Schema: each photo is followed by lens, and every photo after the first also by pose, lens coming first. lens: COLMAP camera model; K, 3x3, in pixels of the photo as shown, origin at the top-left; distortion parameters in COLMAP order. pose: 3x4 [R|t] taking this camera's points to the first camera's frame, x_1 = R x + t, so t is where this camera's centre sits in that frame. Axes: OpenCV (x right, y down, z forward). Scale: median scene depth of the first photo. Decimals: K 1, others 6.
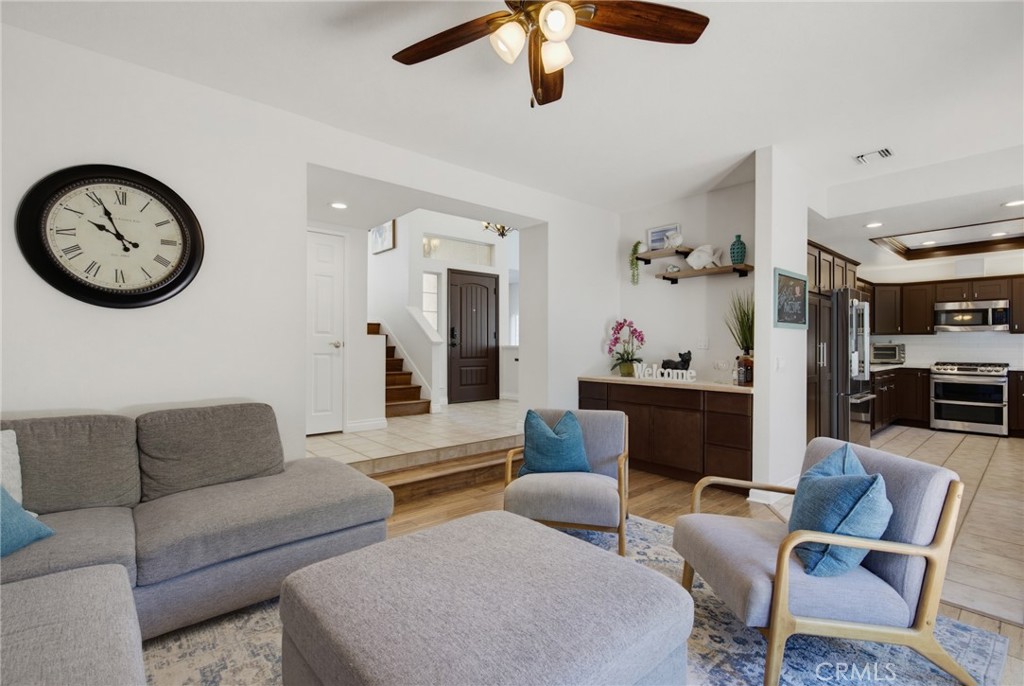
lens RADIAL K [[464.1, 0, 512.3], [0, 464.1, 340.6], [0, 0, 1]] dist [0.002122, -0.000479]
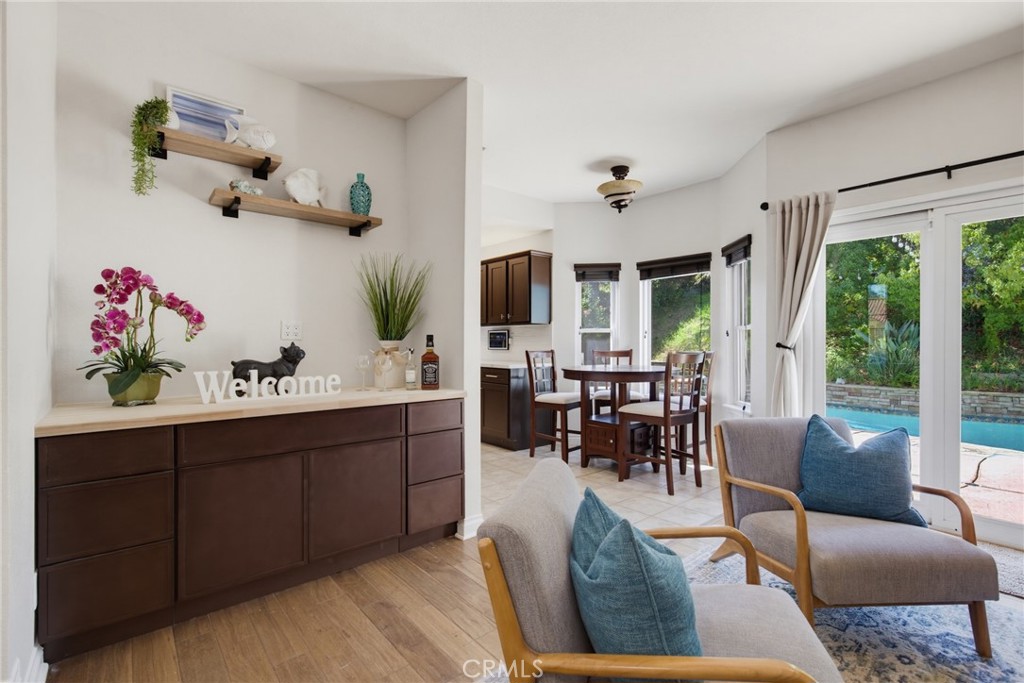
lens RADIAL K [[464.1, 0, 511.9], [0, 464.1, 339.8], [0, 0, 1]] dist [0.002122, -0.000479]
pose [[0.018833, 0.004799, 0.999811, -0.136803], [-0.004057, 0.999981, -0.004723, 0.014792], [-0.999814, -0.003968, 0.018852, 0.525639]]
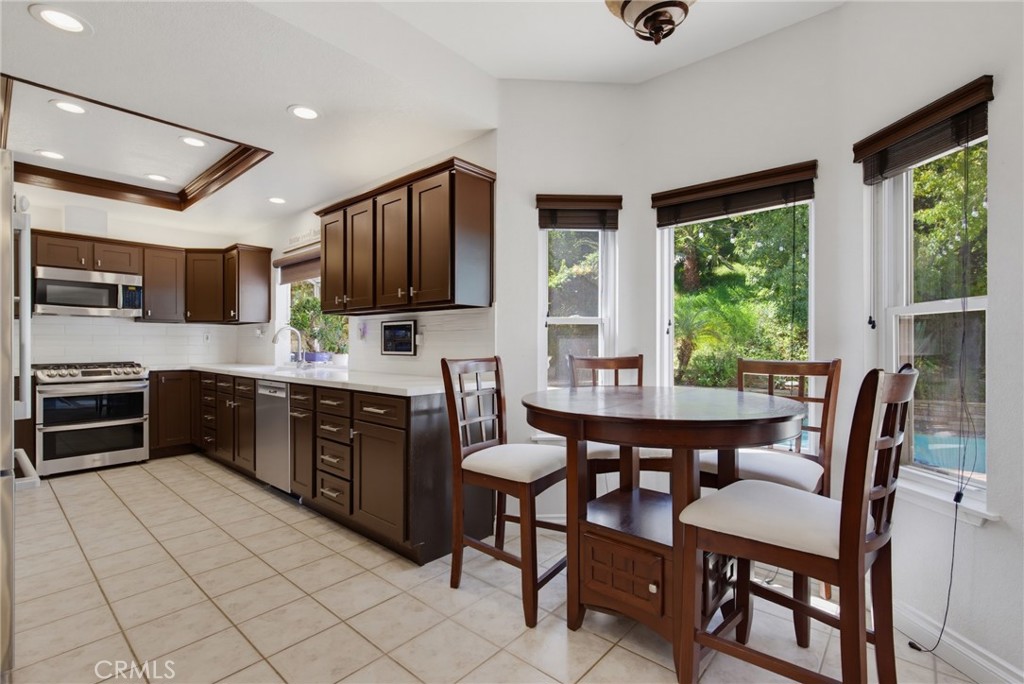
lens RADIAL K [[464.1, 0, 515.0], [0, 464.1, 344.4], [0, 0, 1]] dist [0.002122, -0.000479]
pose [[-0.139686, -0.002902, 0.990192, 0.250042], [-0.006216, 0.999979, 0.002053, 0.016625], [-0.990176, -0.005869, -0.139701, 0.511949]]
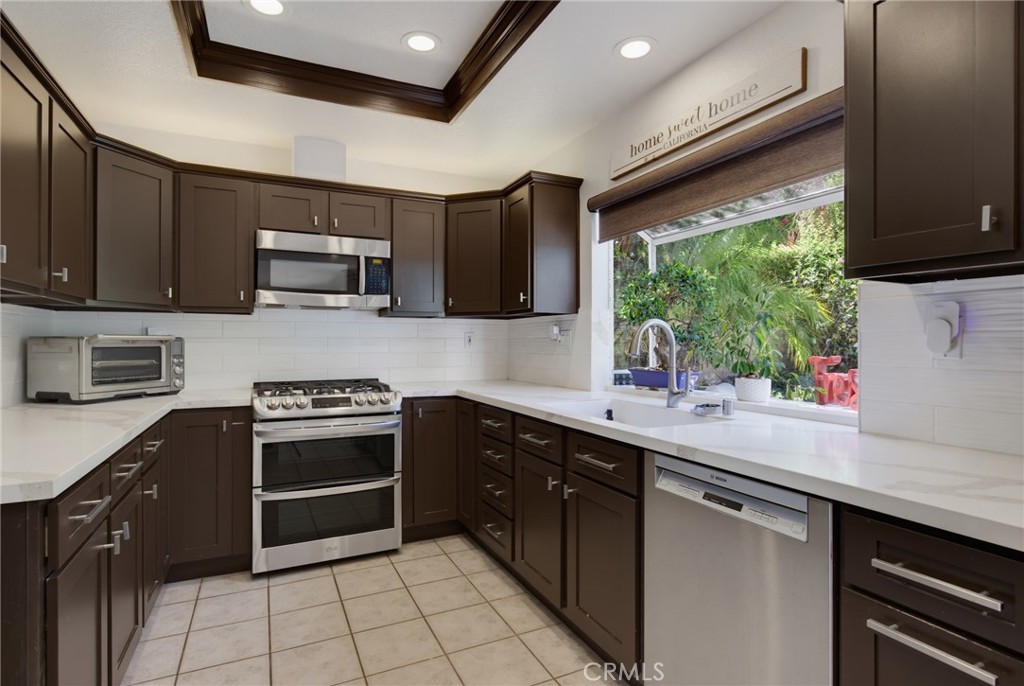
lens RADIAL K [[523.8, 0, 513.1], [0, 523.8, 338.9], [0, 0, 1]] dist [-0.013147, 0.000656]
pose [[0.260748, 0.001215, 0.965406, 0.600653], [-0.005658, 0.999984, 0.000270, 0.007947], [-0.965390, -0.005533, 0.260750, 0.745685]]
